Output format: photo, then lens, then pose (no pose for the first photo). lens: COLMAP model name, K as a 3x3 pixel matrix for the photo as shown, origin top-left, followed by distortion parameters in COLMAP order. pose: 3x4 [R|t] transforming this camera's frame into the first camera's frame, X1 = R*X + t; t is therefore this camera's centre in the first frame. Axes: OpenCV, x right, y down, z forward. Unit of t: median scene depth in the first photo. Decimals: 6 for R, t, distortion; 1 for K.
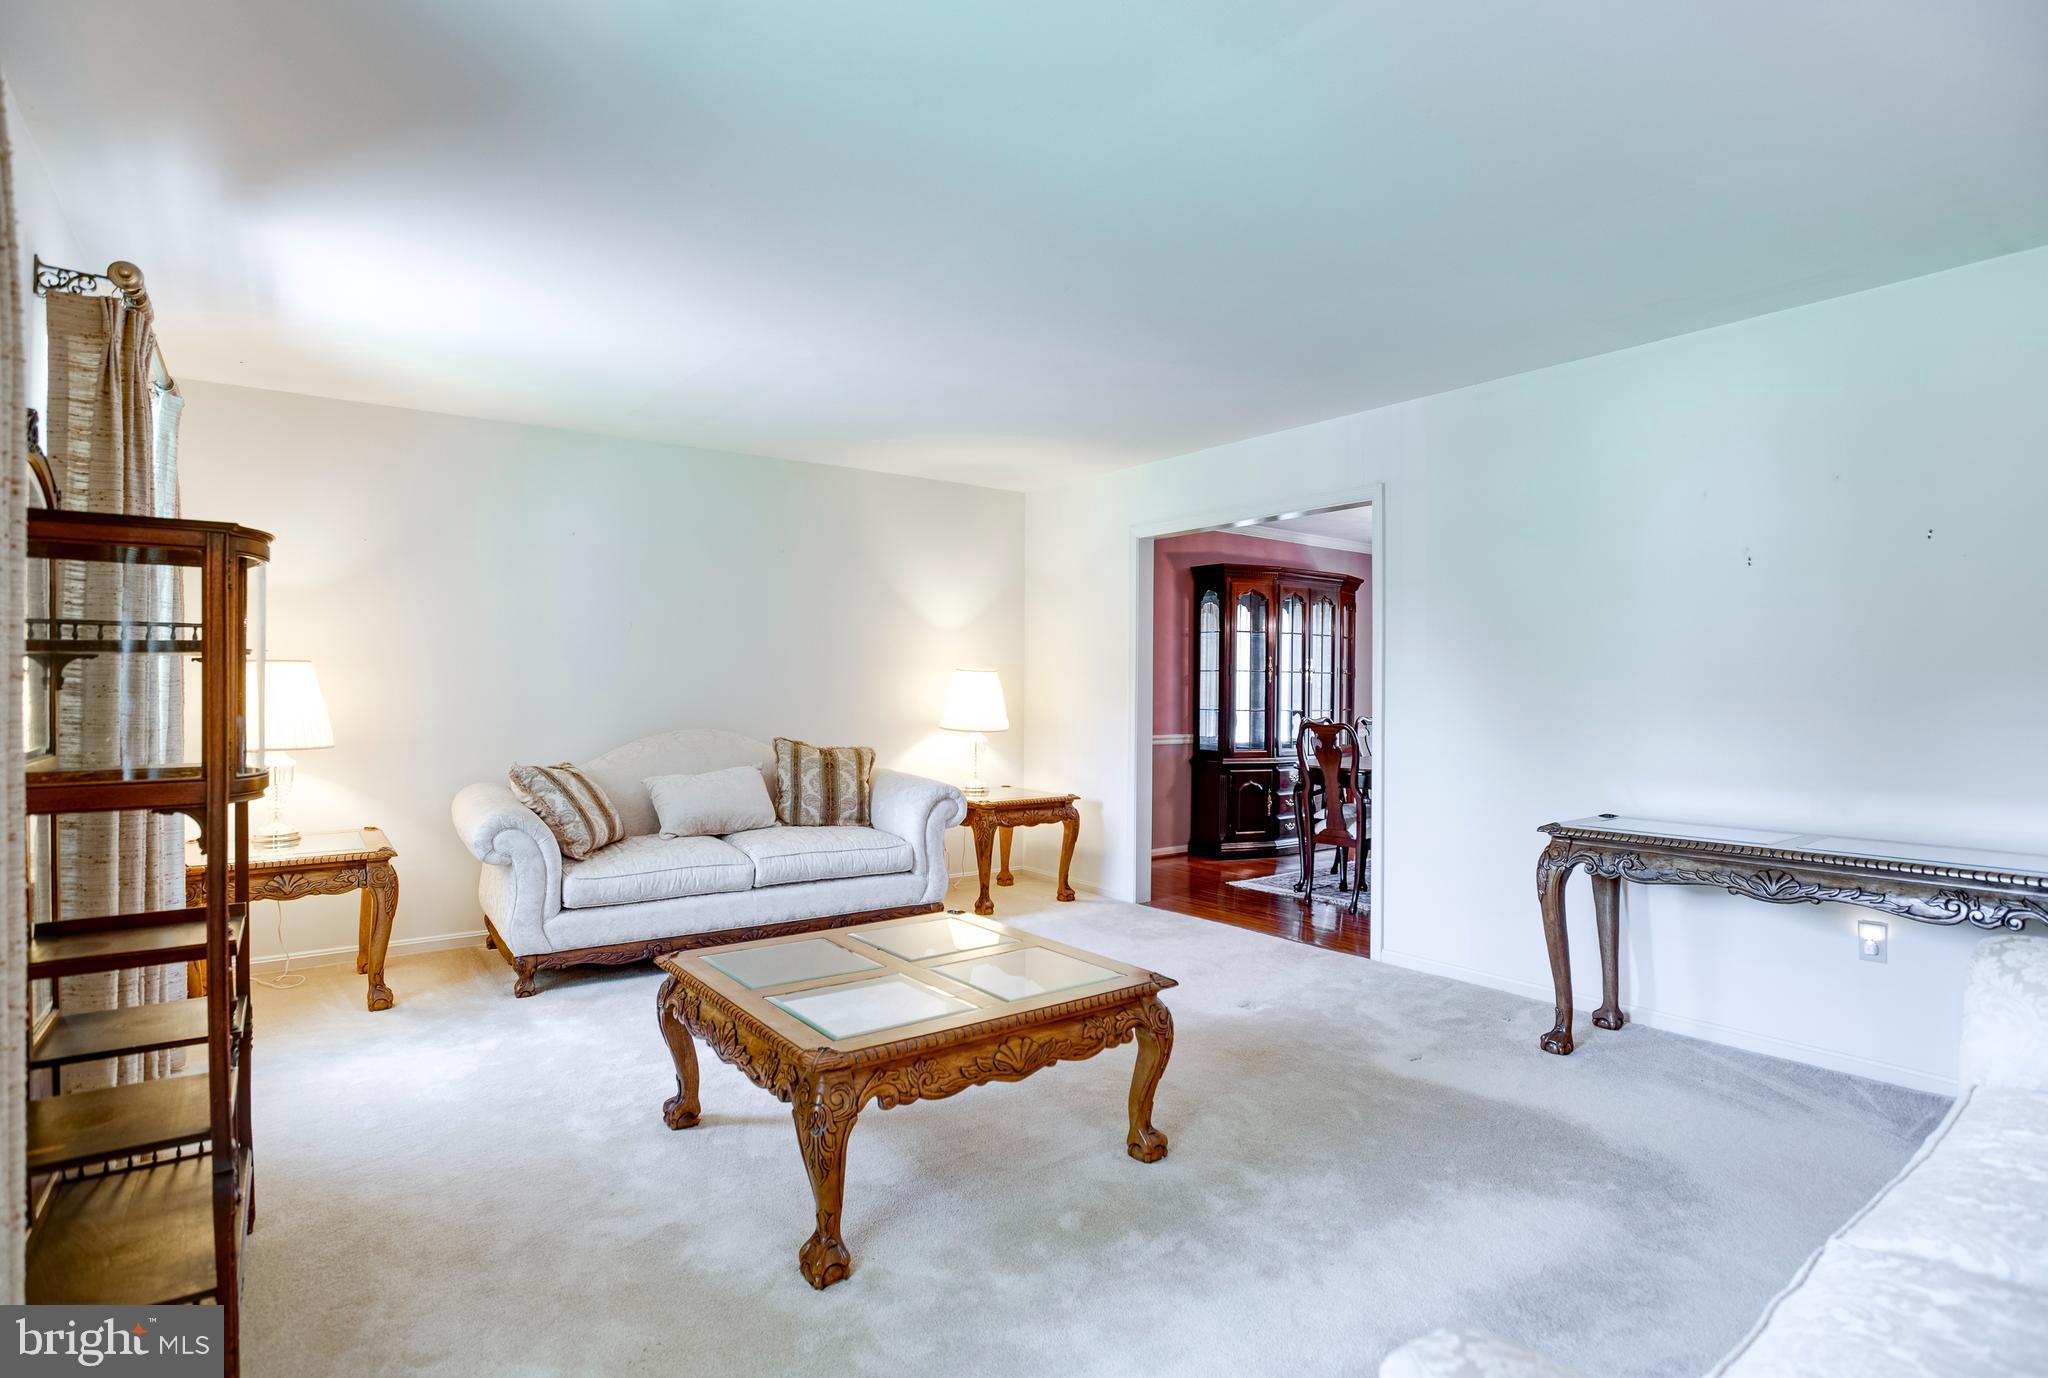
lens RADIAL K [[1013.2, 0, 1029.0], [0, 1013.2, 697.6], [0, 0, 1]] dist [-0.043305, 0.005531]
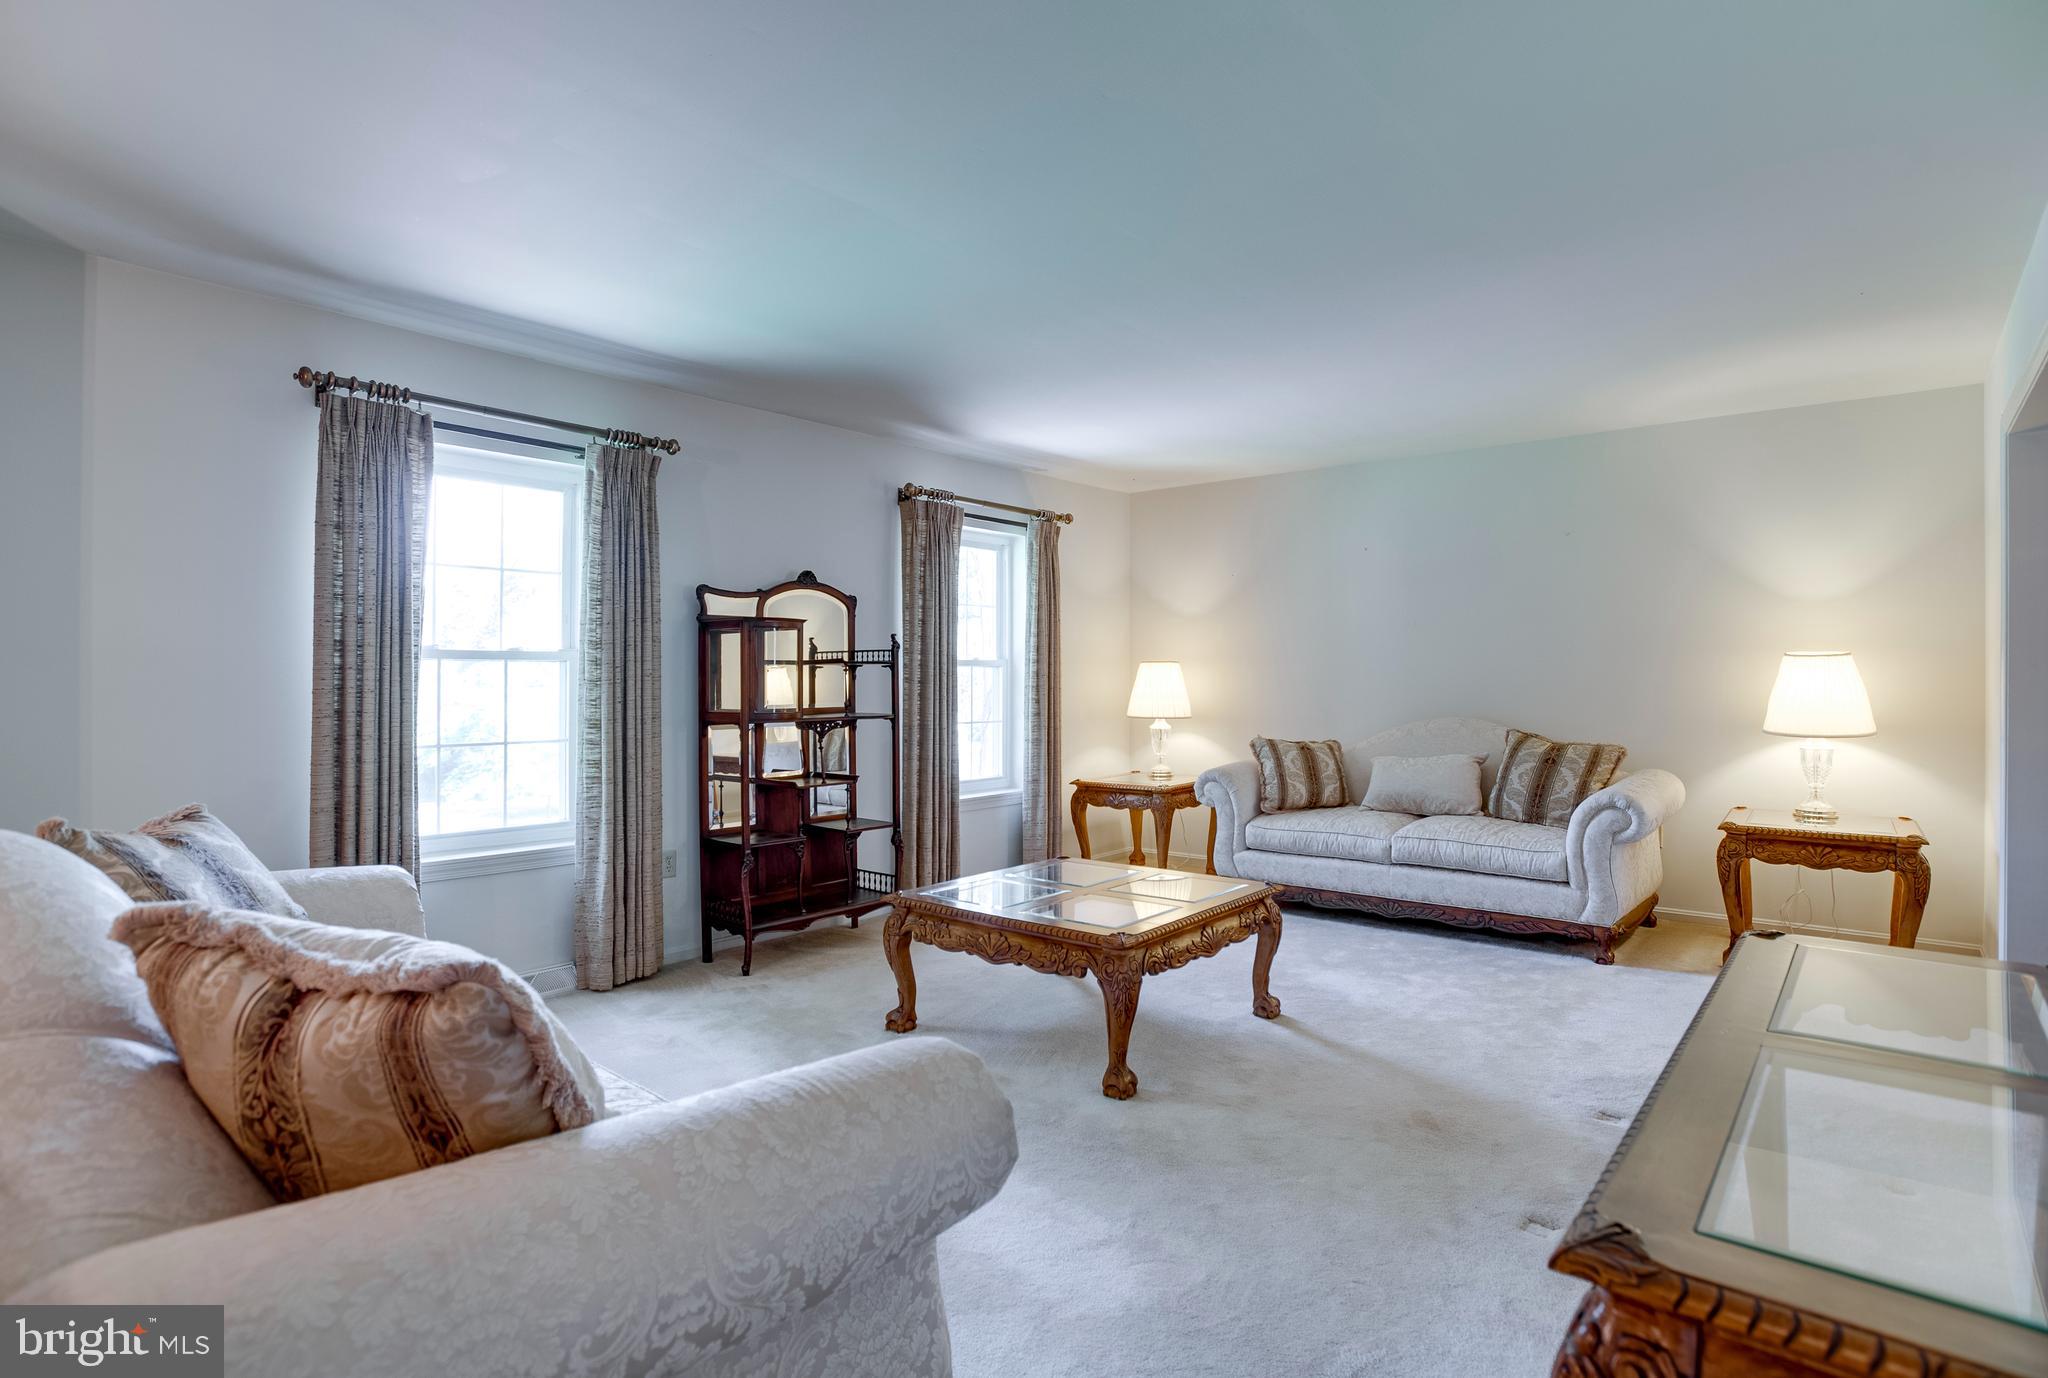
lens RADIAL K [[1041.1, 0, 1031.5], [0, 1041.1, 673.7], [0, 0, 1]] dist [-0.042846, 0.003796]
pose [[0.267818, -0.005238, -0.963455, 0.637108], [-0.004850, 0.999965, -0.006785, -0.004152], [0.963457, 0.006490, 0.267783, 0.306853]]
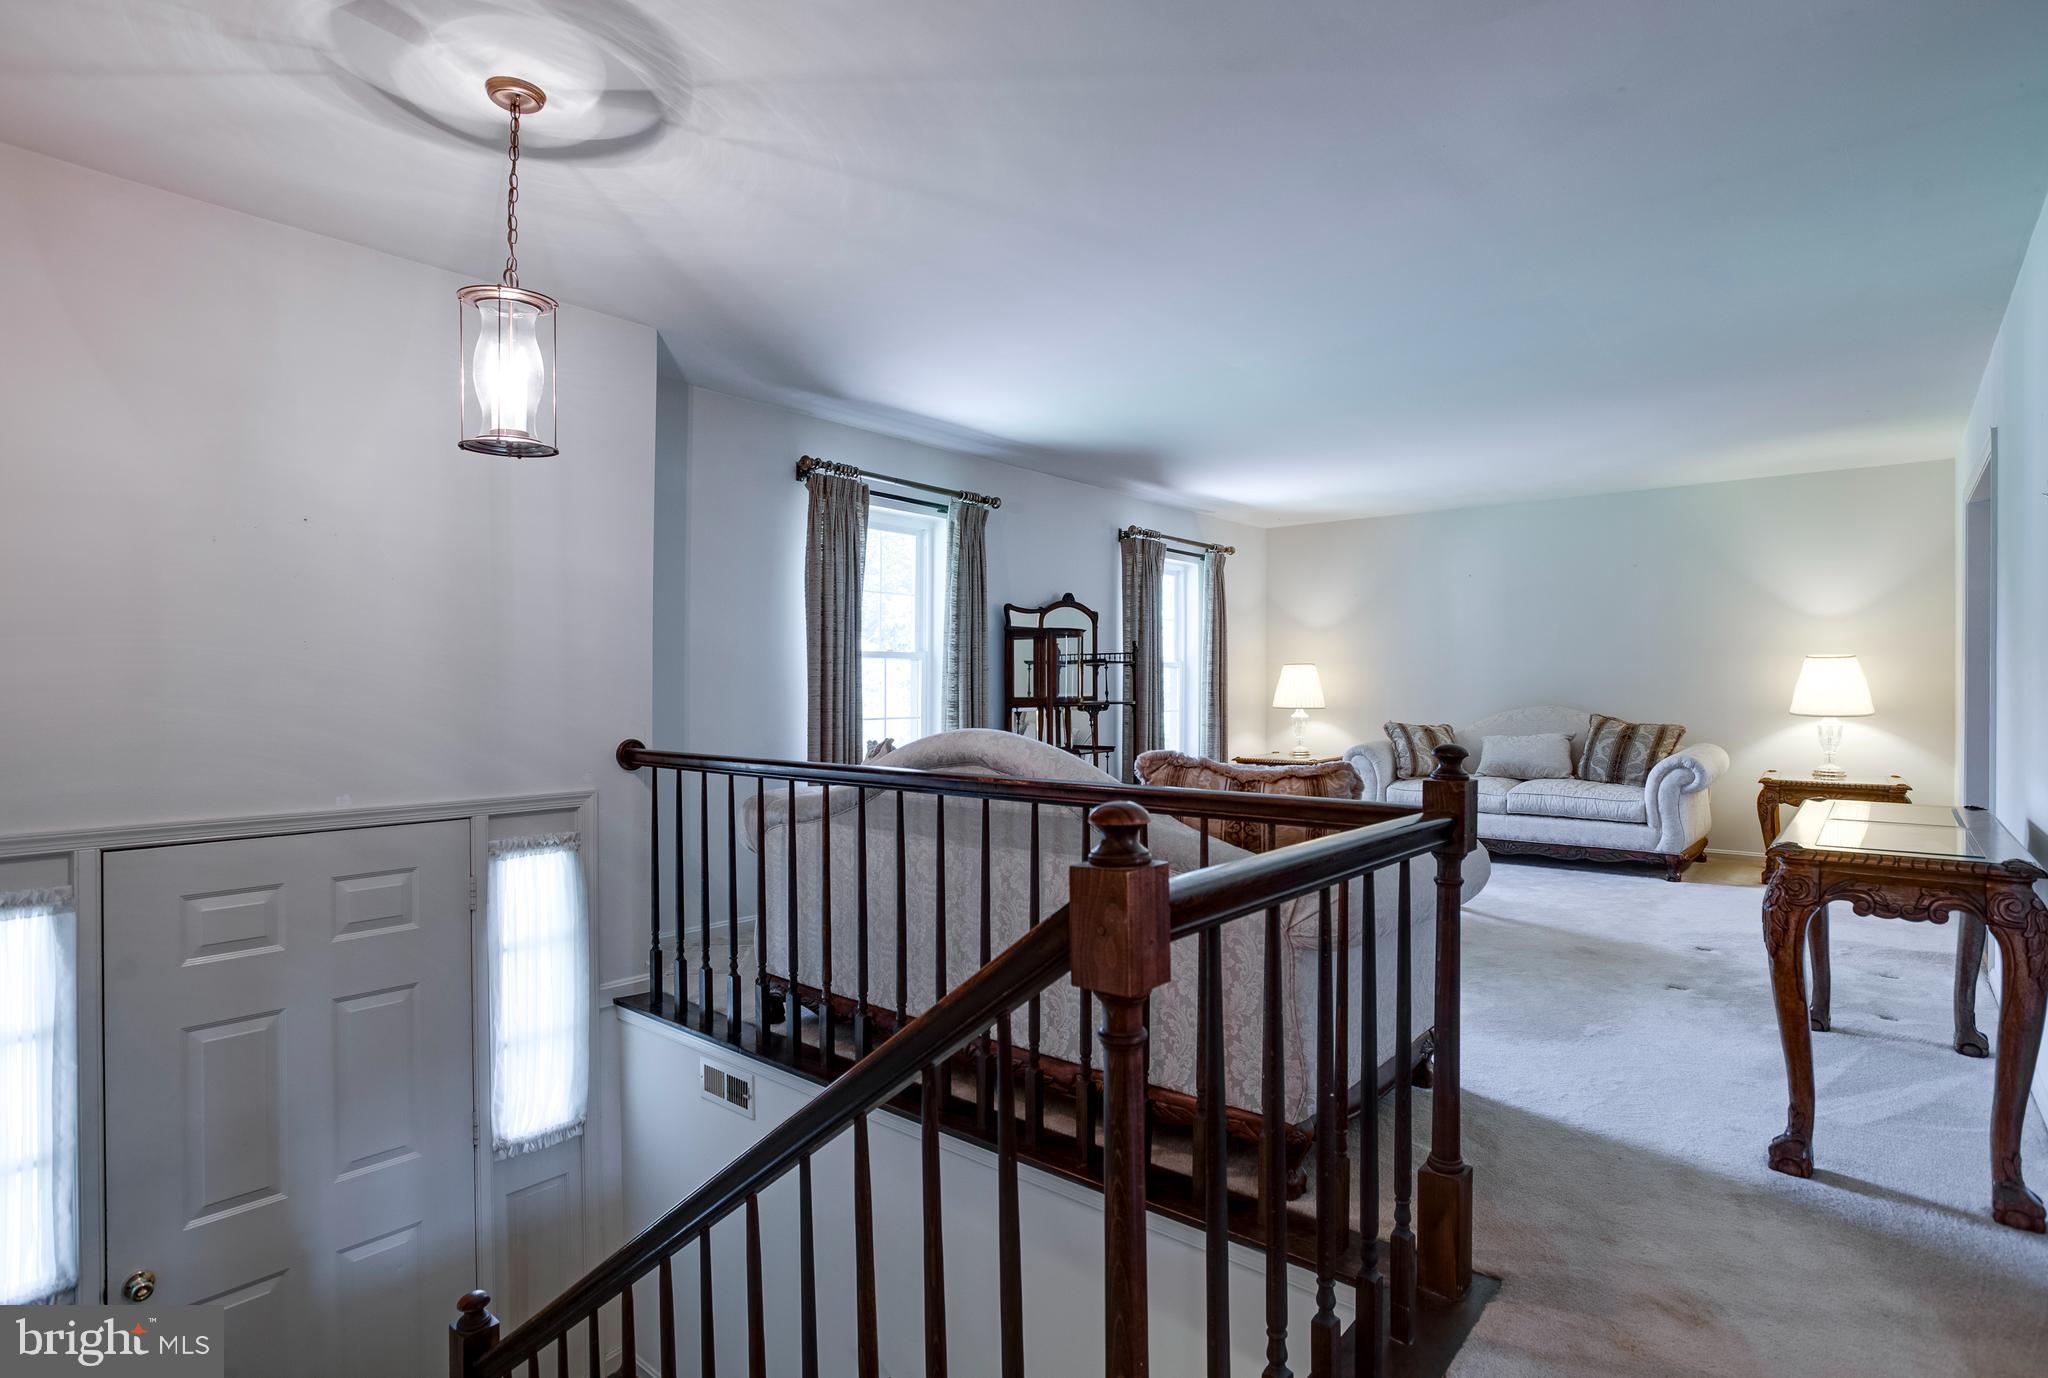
lens RADIAL K [[1013.2, 0, 1024.8], [0, 1013.2, 688.3], [0, 0, 1]] dist [-0.043305, 0.005531]
pose [[0.253392, -0.000811, -0.967363, 0.862649], [-0.006370, 0.999977, -0.002507, 0.017279], [0.967343, 0.006798, 0.253381, -0.024991]]
